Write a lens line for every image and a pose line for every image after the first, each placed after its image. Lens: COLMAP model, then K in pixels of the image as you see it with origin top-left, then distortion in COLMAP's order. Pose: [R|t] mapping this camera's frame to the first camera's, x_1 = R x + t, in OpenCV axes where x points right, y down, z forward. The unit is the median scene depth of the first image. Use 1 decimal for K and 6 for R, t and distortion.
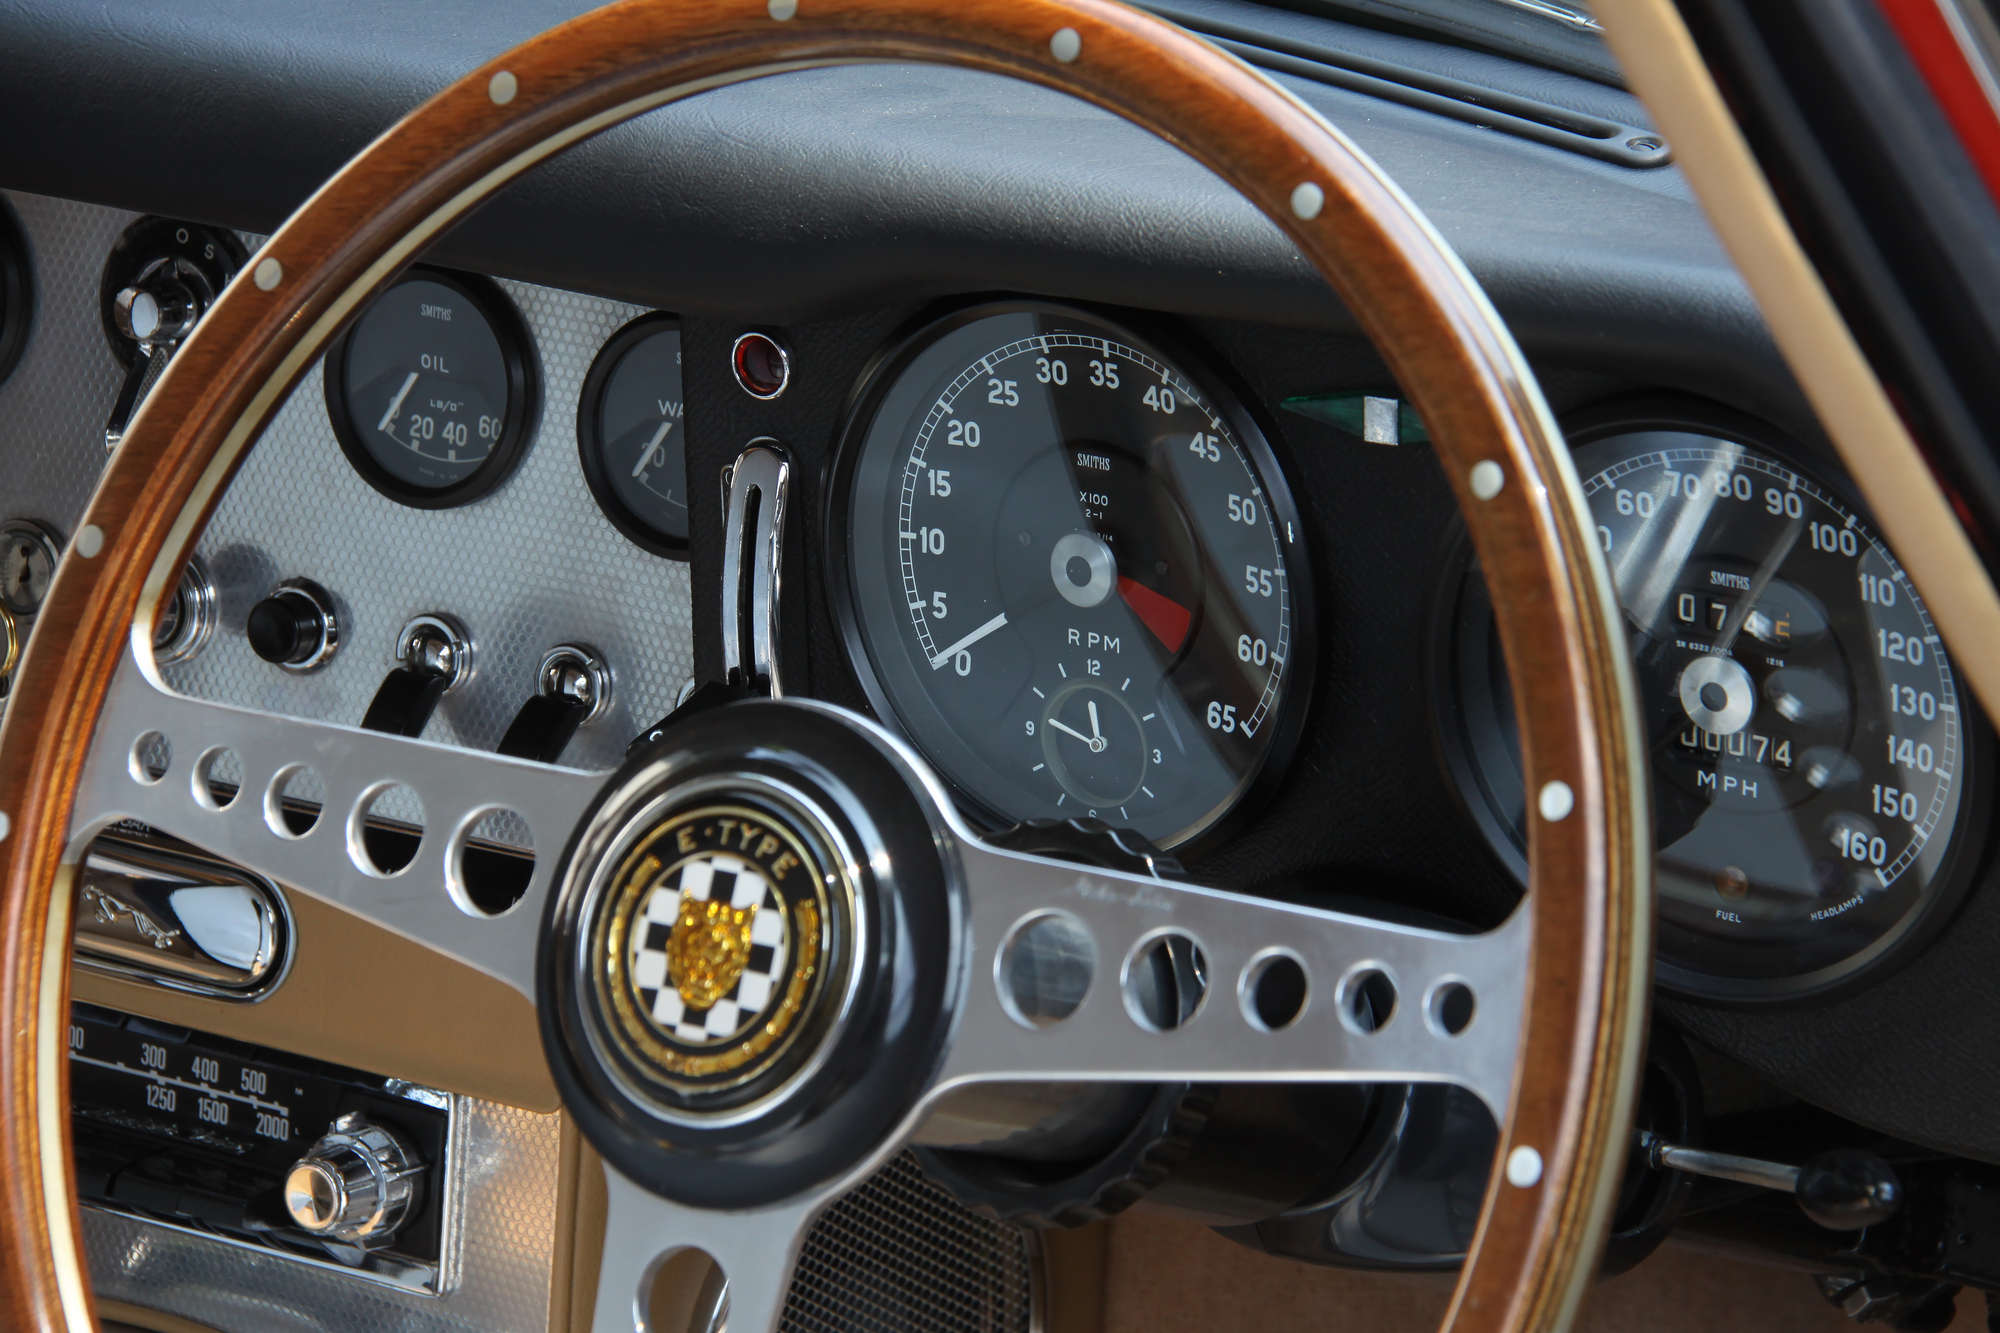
lens RADIAL K [[9751.6, 0, 1000.0], [0, 9751.6, 666.5], [0, 0, 1]] dist [1.053753, 16.356110]
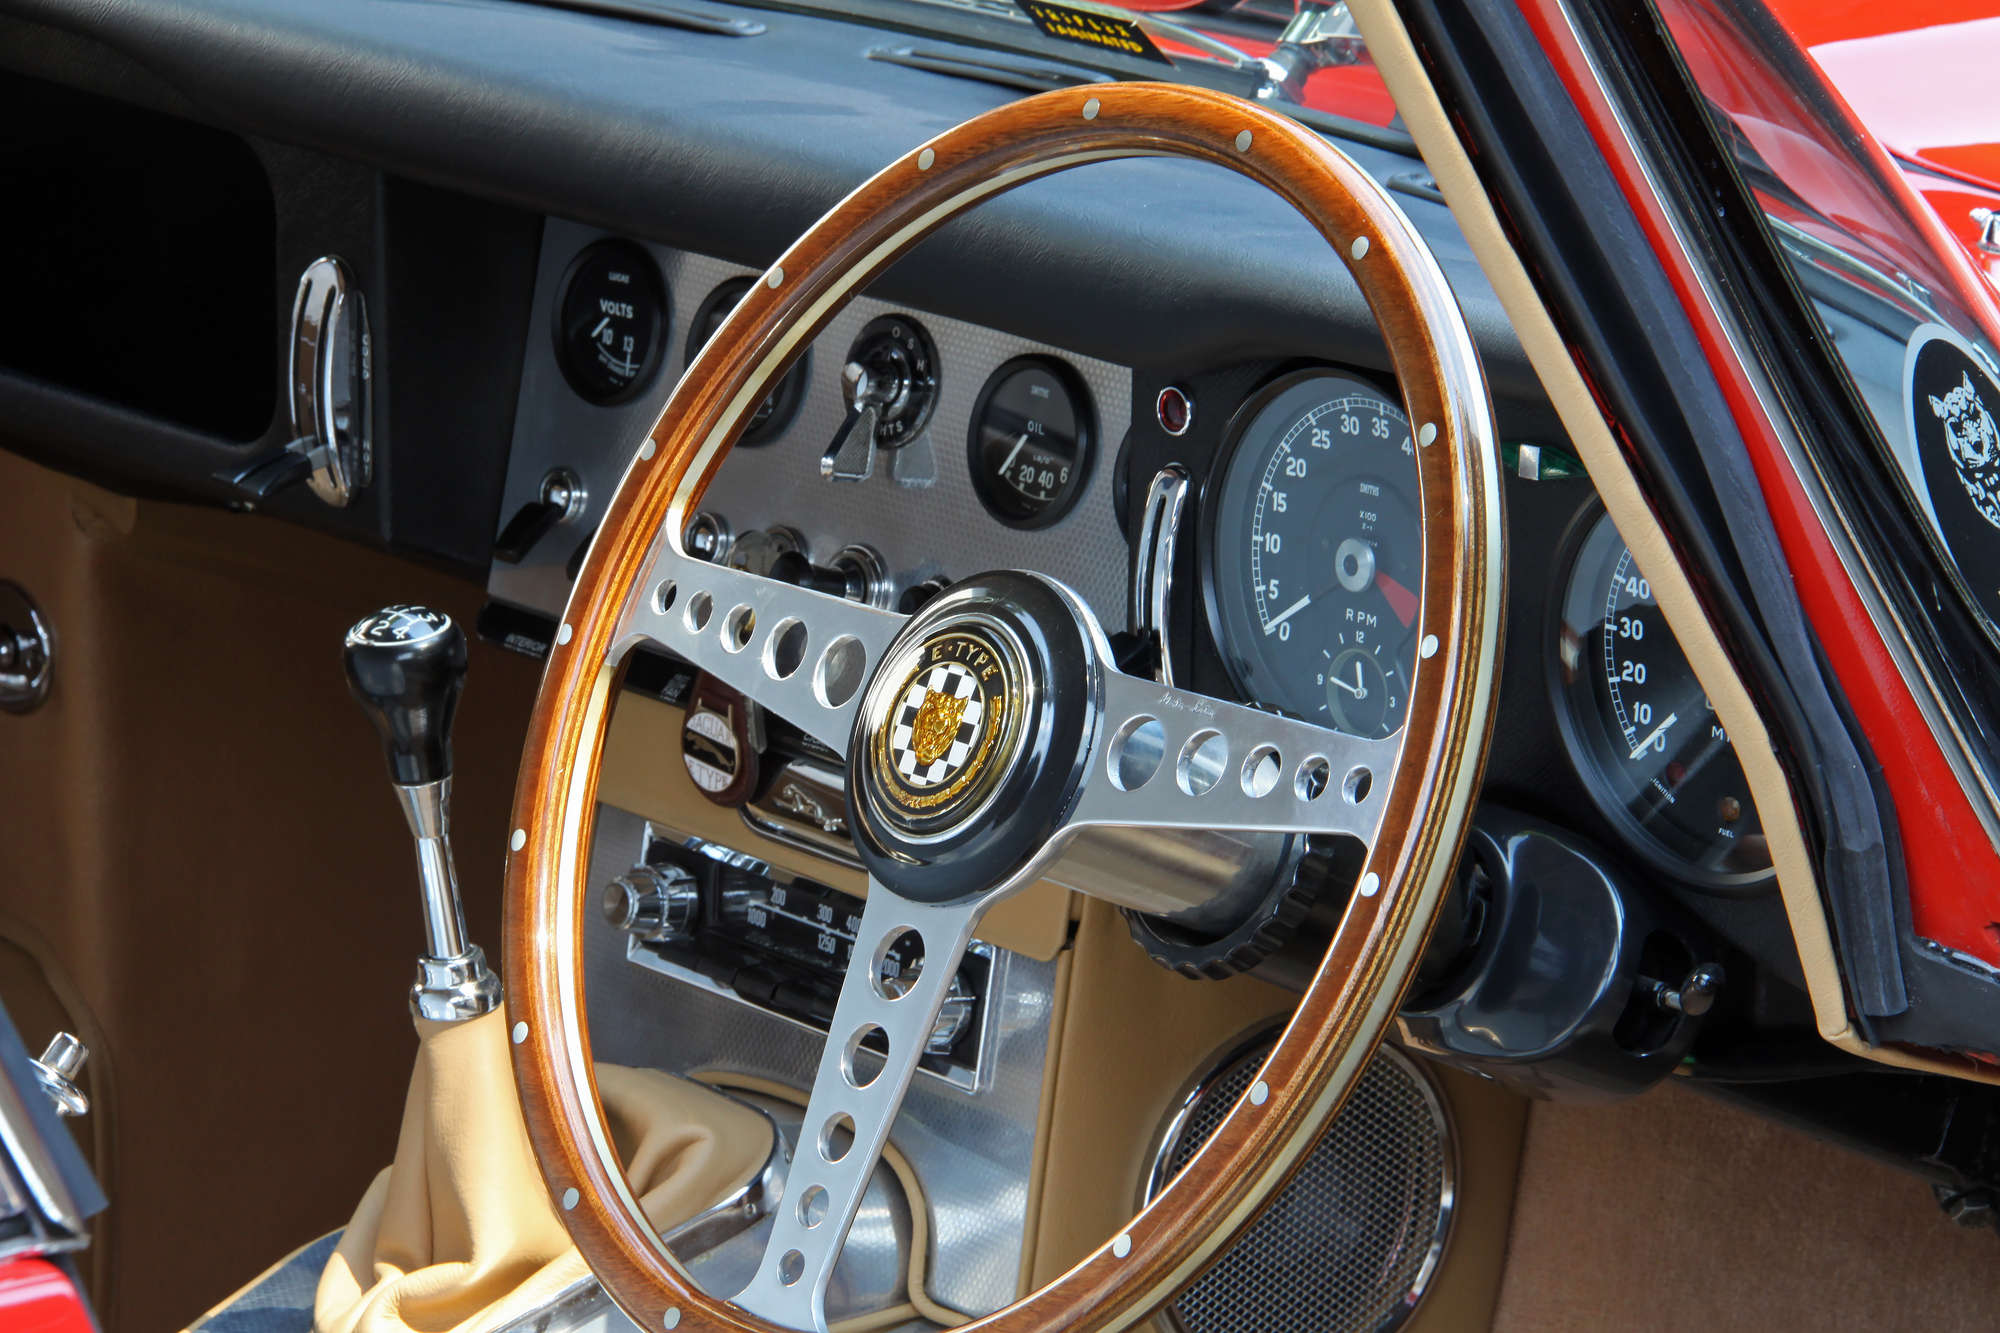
lens RADIAL K [[9751.6, 0, 1000.0], [0, 9751.6, 666.5], [0, 0, 1]] dist [1.053753, 16.356110]
pose [[0.958190, 0.102997, -0.266953, 0.353649], [-0.128795, 0.988361, -0.080958, 0.131506], [0.255508, 0.111956, 0.960303, -0.392739]]
